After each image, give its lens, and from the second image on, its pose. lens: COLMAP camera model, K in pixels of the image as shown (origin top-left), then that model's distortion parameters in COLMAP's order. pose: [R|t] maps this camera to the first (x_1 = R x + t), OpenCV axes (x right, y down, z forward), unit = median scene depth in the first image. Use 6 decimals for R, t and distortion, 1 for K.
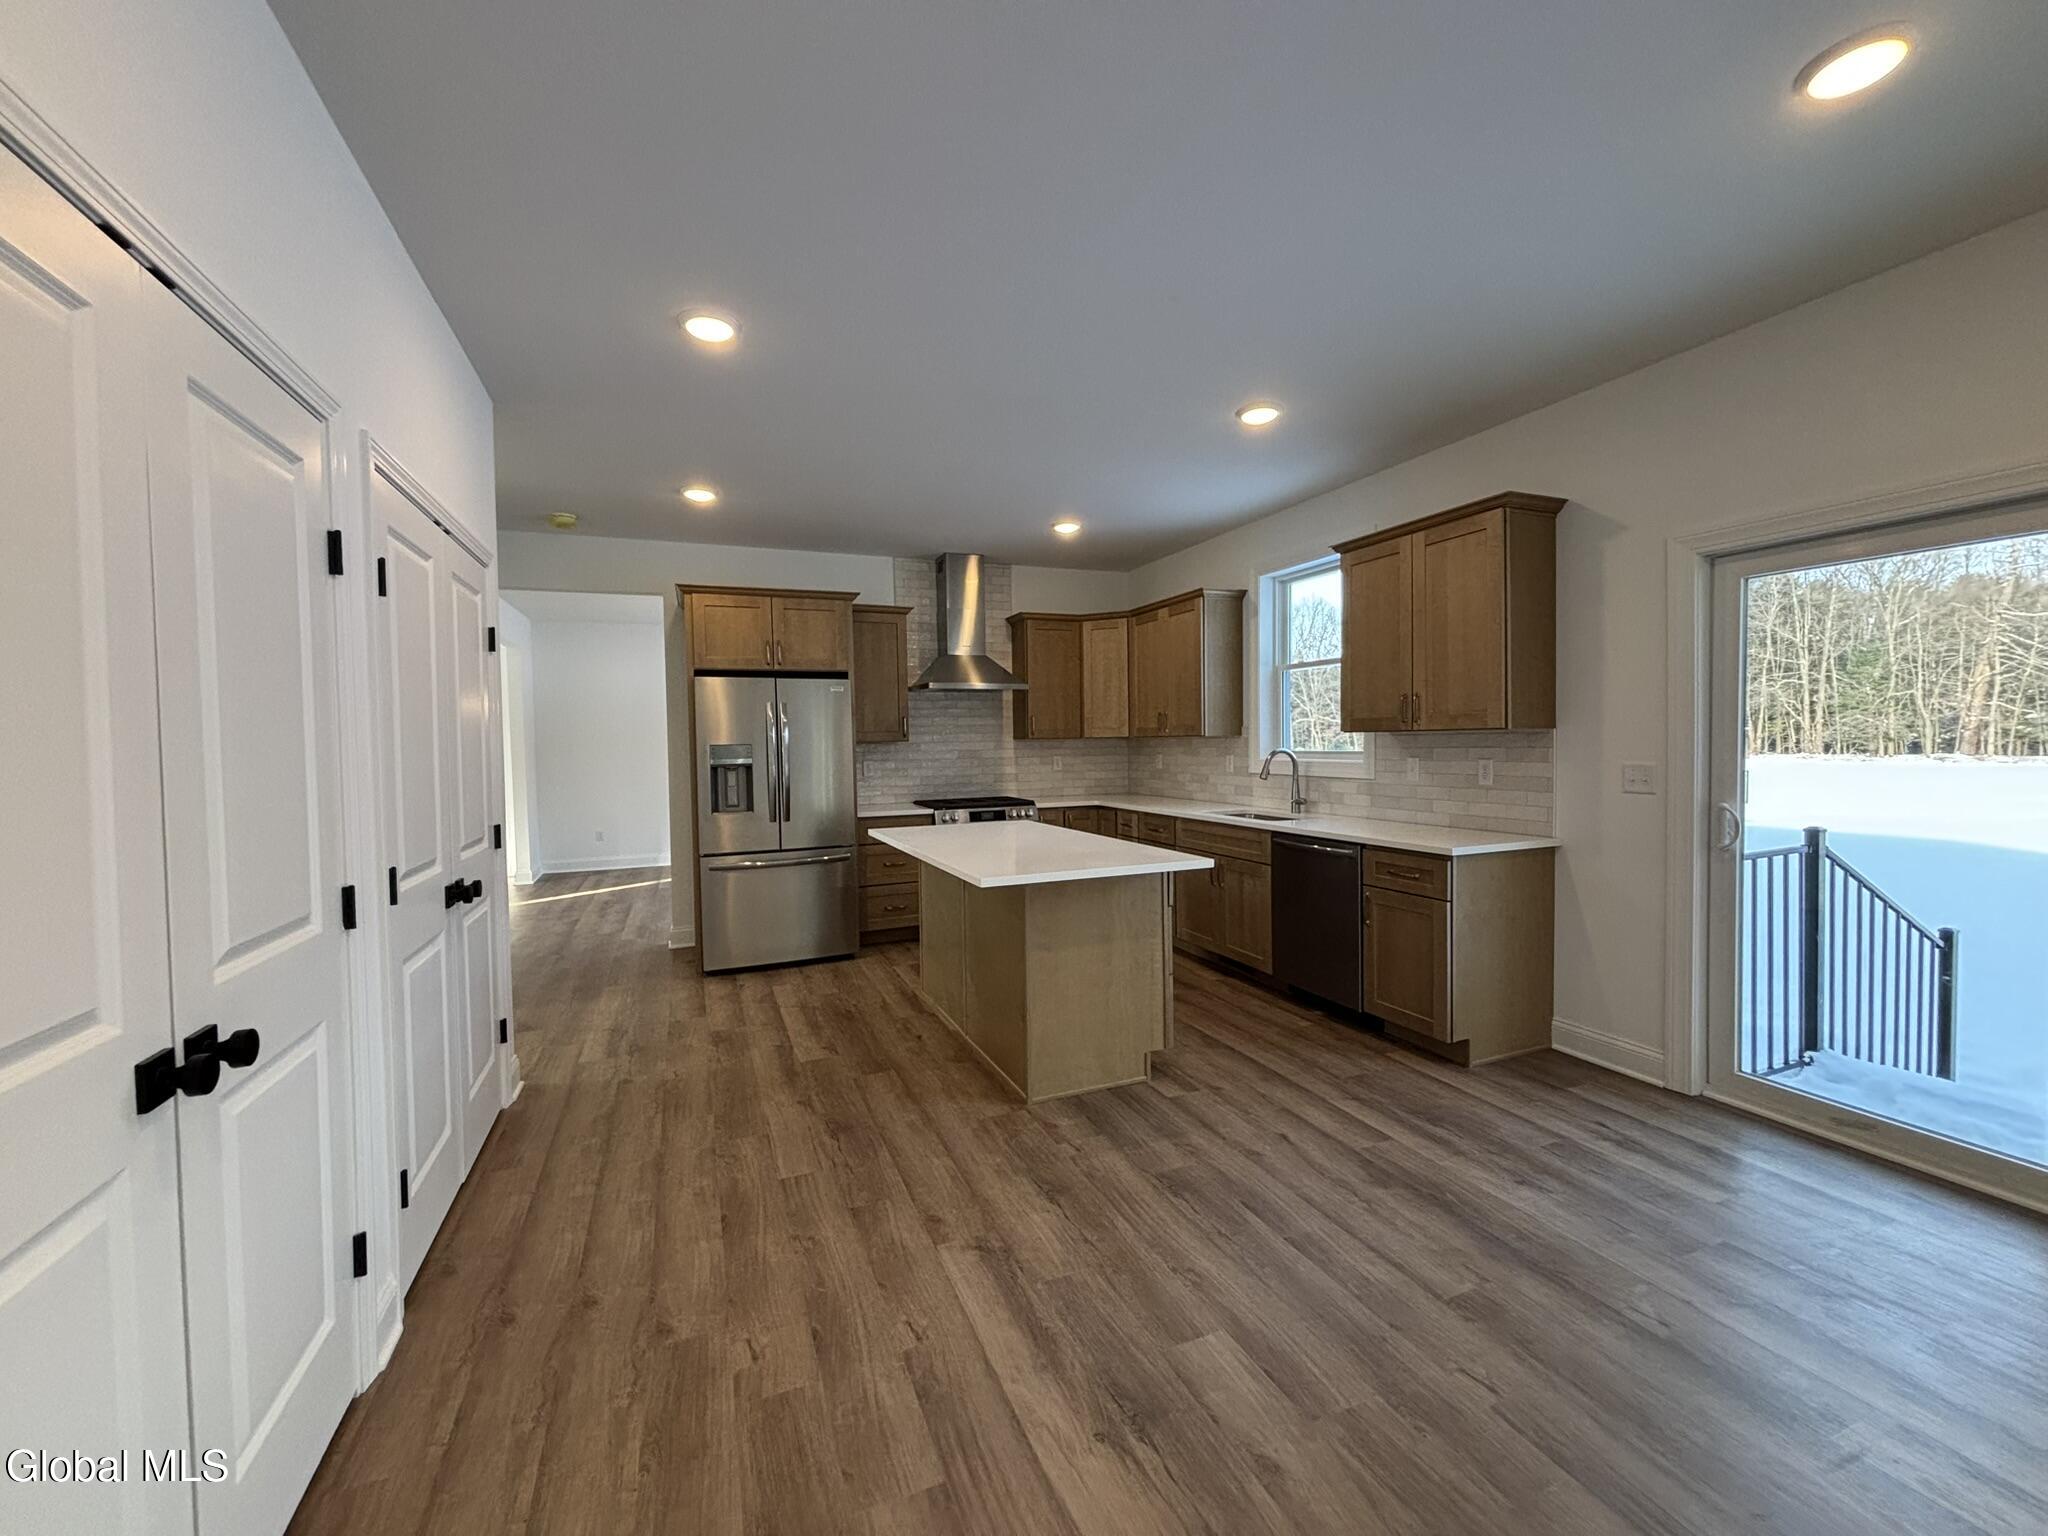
lens RADIAL K [[813.2, 0, 1030.6], [0, 813.2, 761.7], [0, 0, 1]] dist [0.003977, 0.000320]
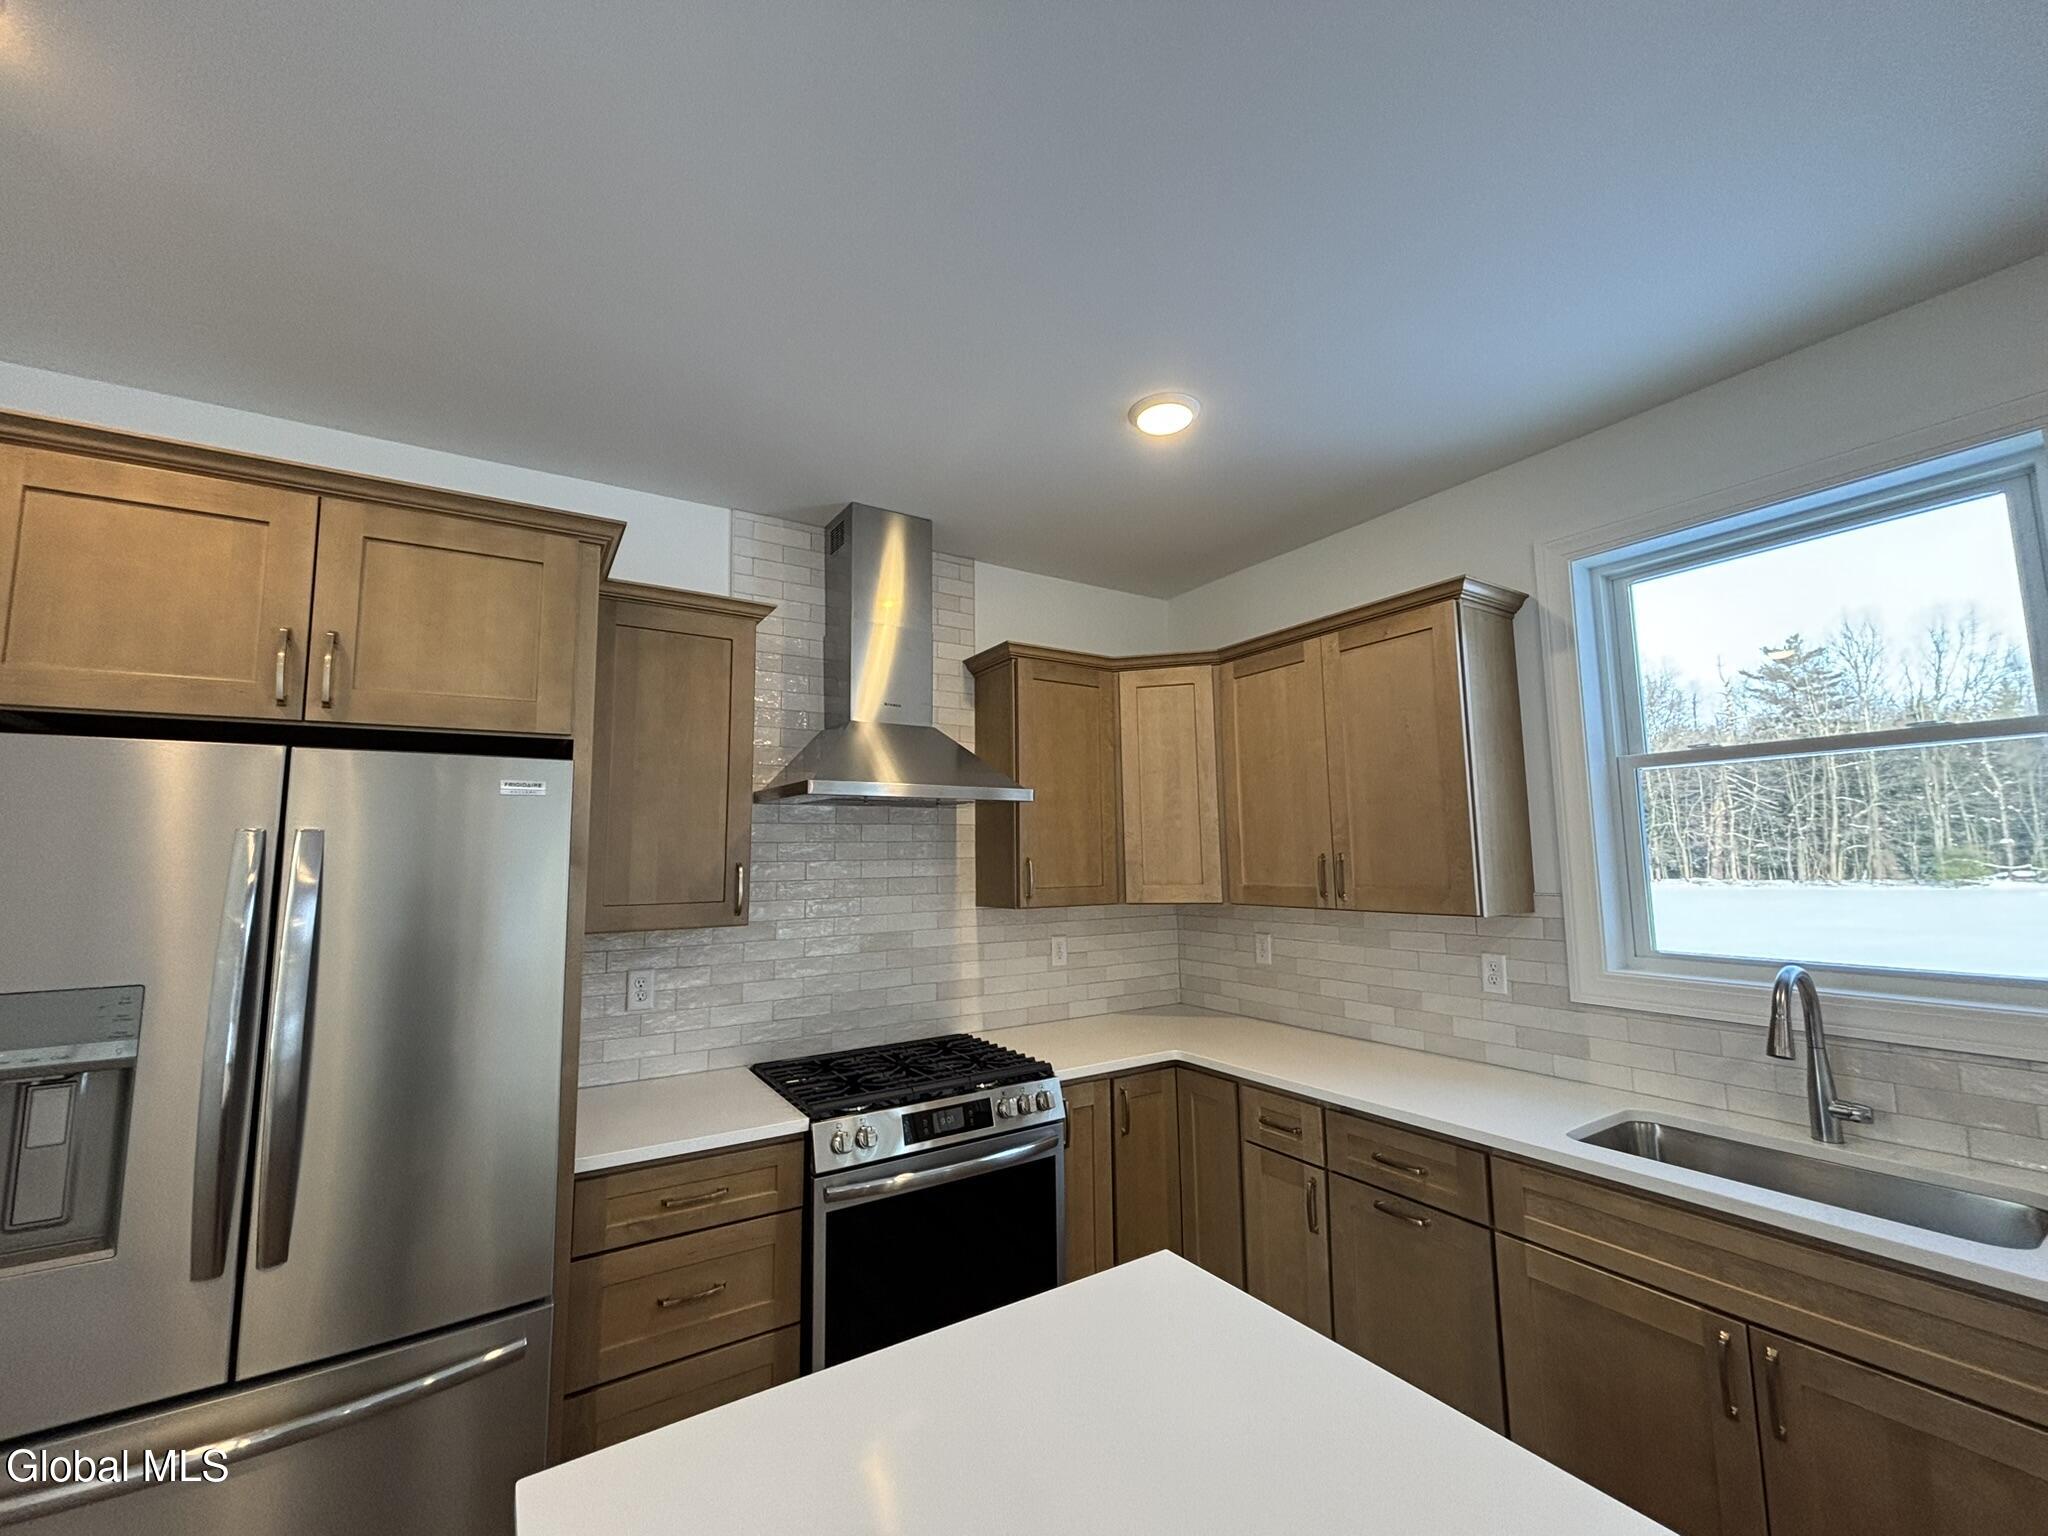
lens RADIAL K [[812.8, 0, 1020.8], [0, 812.8, 762.1], [0, 0, 1]] dist [0.004402, -0.000069]
pose [[0.985583, 0.023684, 0.167525, -0.151186], [0.001443, 0.988941, -0.148301, -0.078513], [-0.169185, 0.146405, 0.974650, 1.000624]]
